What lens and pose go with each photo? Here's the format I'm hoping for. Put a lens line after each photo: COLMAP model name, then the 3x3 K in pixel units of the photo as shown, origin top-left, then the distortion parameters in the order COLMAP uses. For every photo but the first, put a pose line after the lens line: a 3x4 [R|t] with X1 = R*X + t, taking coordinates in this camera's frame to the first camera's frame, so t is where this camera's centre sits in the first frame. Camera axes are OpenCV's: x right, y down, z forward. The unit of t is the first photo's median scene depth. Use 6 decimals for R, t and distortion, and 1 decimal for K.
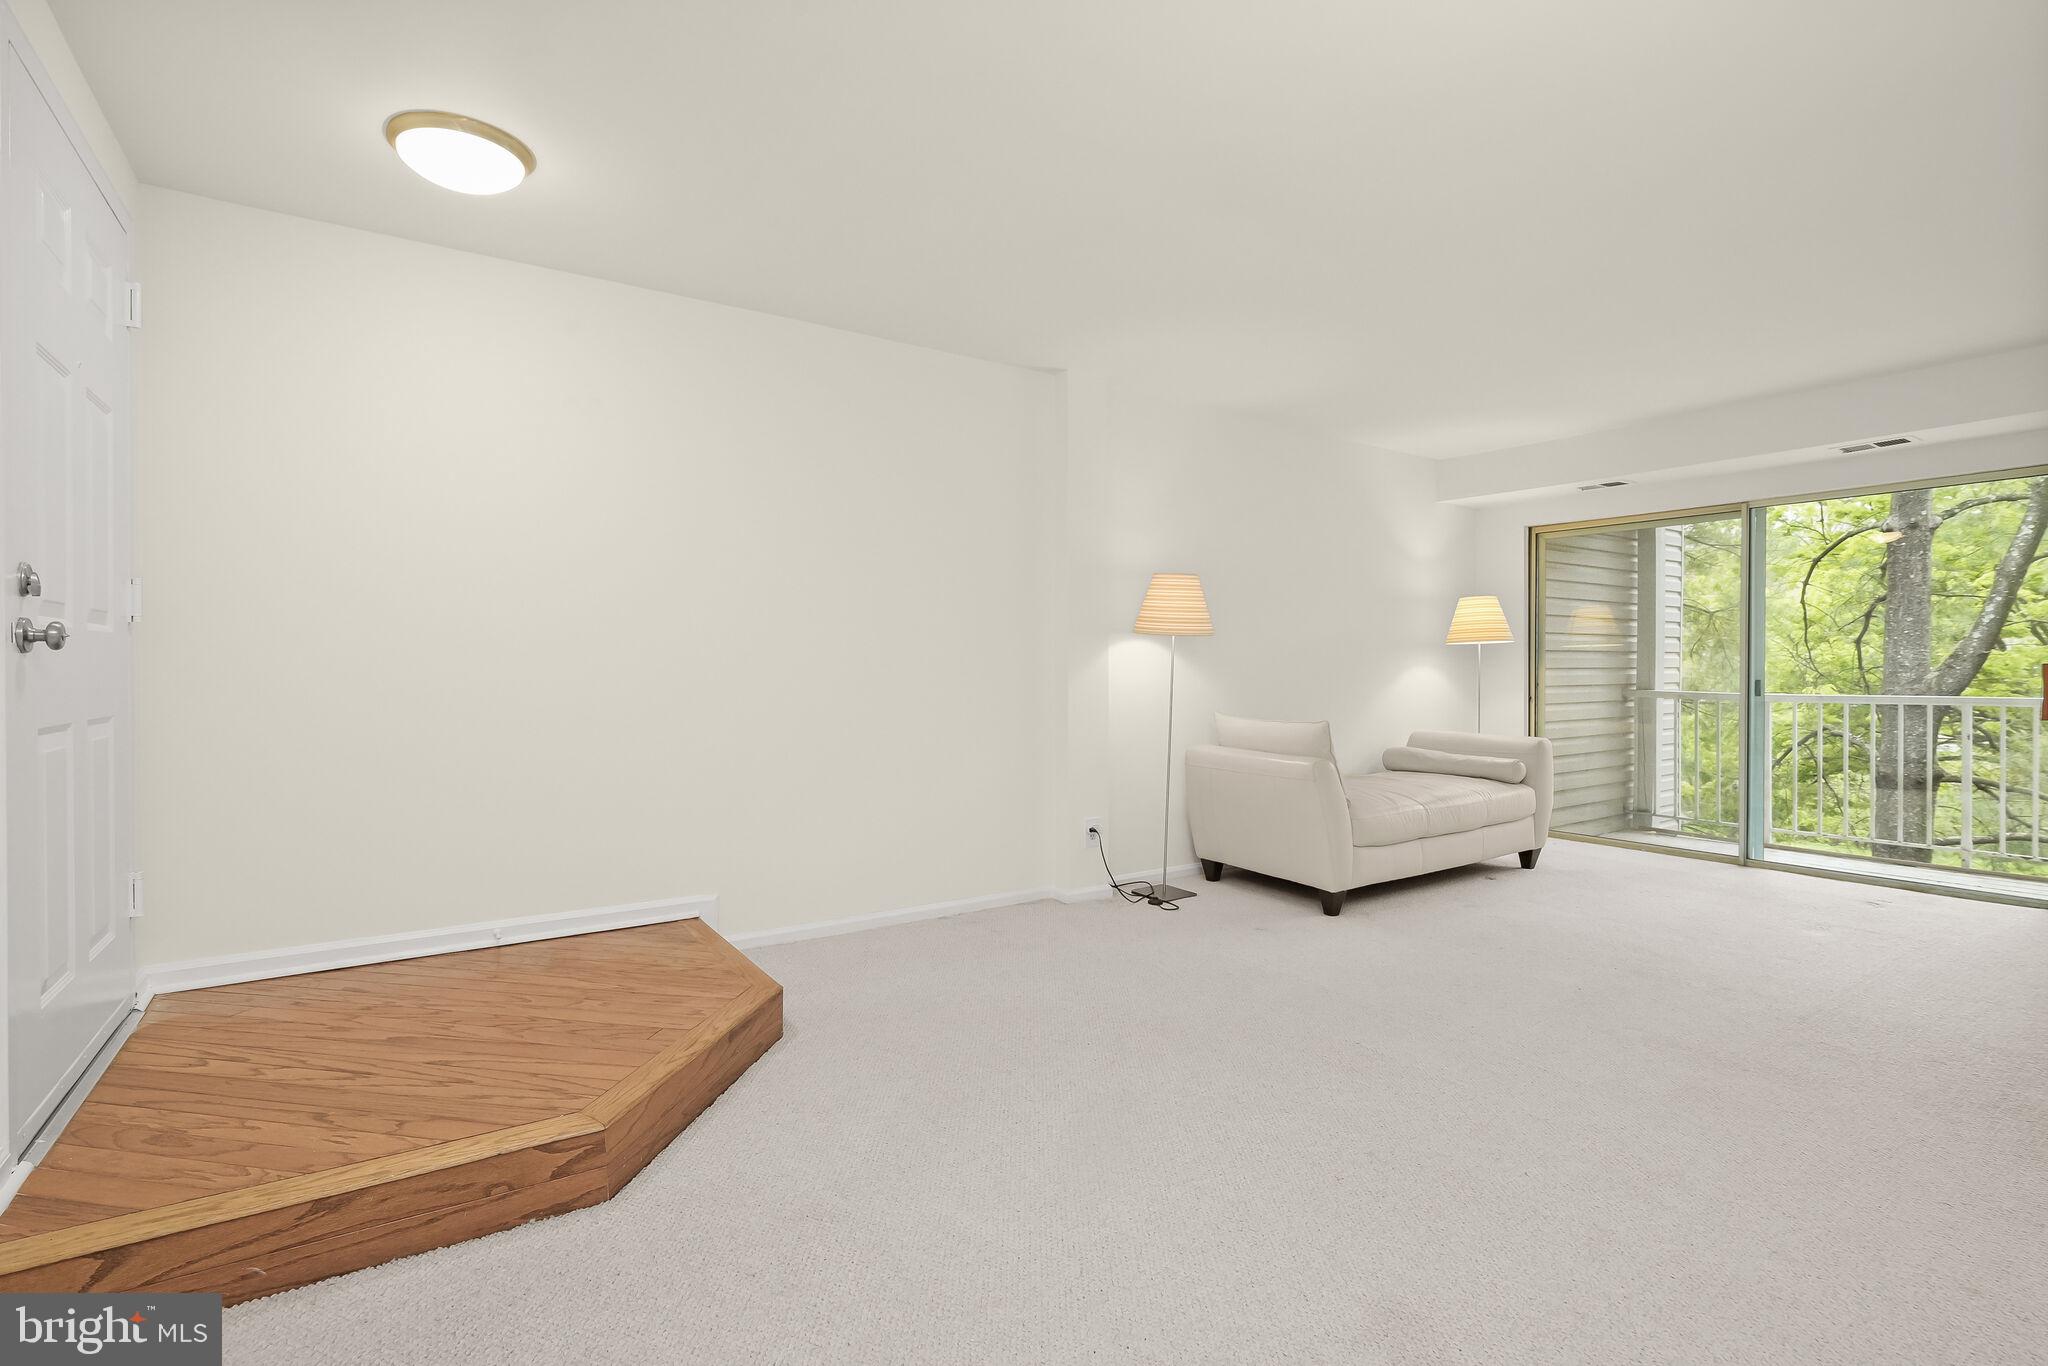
lens RADIAL K [[946.8, 0, 1023.3], [0, 946.8, 674.3], [0, 0, 1]] dist [-0.012967, 0.001905]
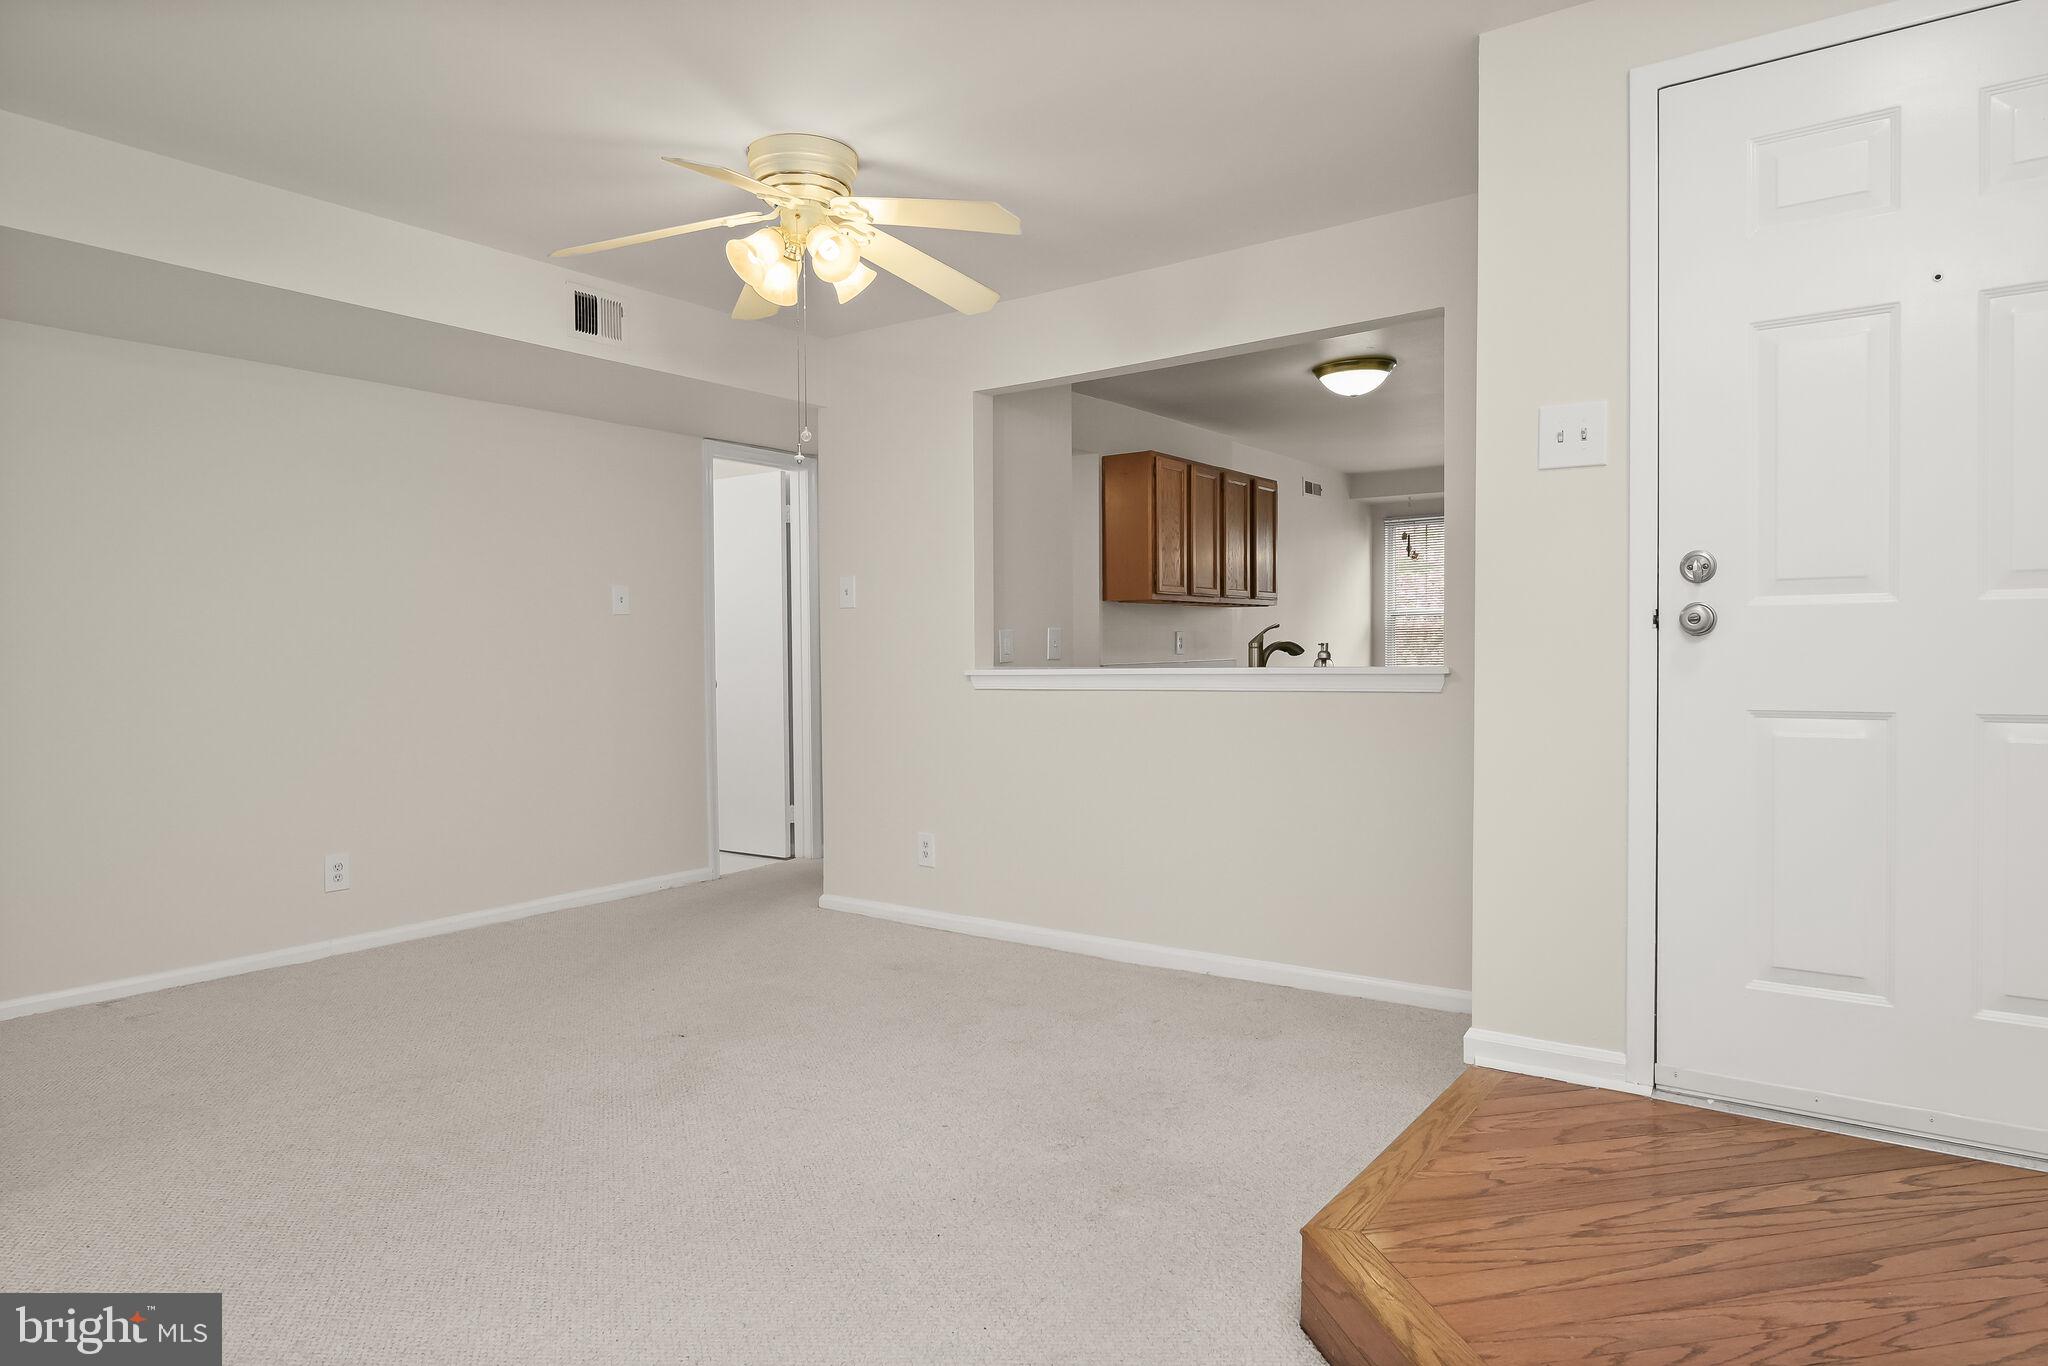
lens RADIAL K [[1221.7, 0, 1031.3], [0, 1221.7, 682.6], [0, 0, 1]] dist [0.002852, -0.002167]
pose [[-0.938565, 0.016564, -0.344705, 0.054654], [0.005157, 0.999409, 0.033983, -0.009032], [0.345064, 0.030118, -0.938096, 0.848979]]
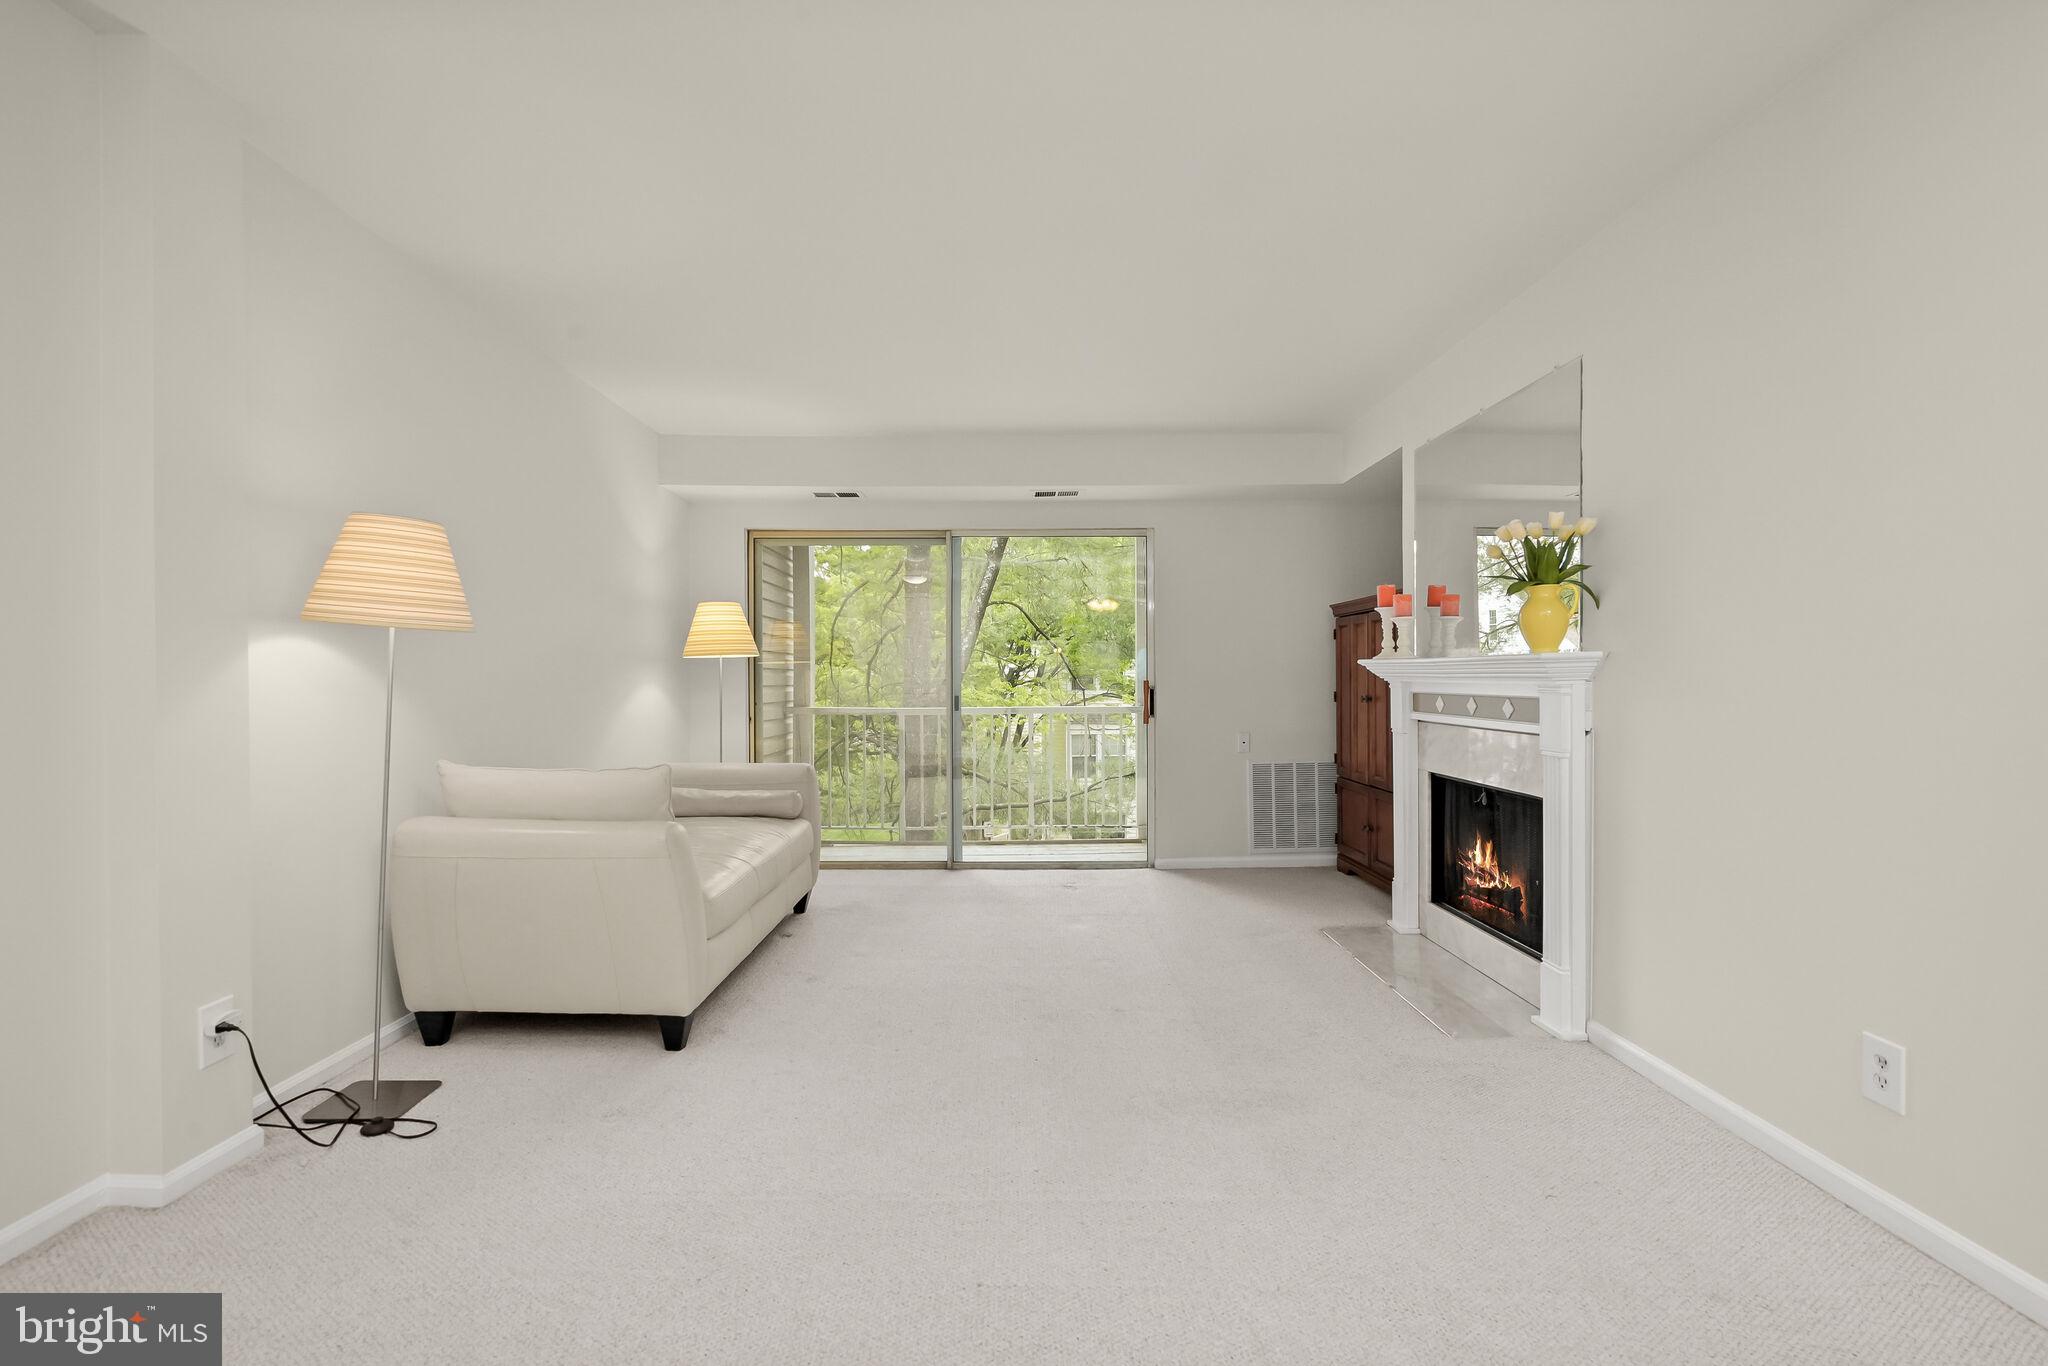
lens RADIAL K [[946.8, 0, 1037.8], [0, 946.8, 685.2], [0, 0, 1]] dist [-0.012967, 0.001905]
pose [[0.543336, -0.003405, 0.839509, -0.103509], [0.011275, 0.999931, -0.003242, -0.002112], [-0.839440, 0.011227, 0.543337, 0.410746]]
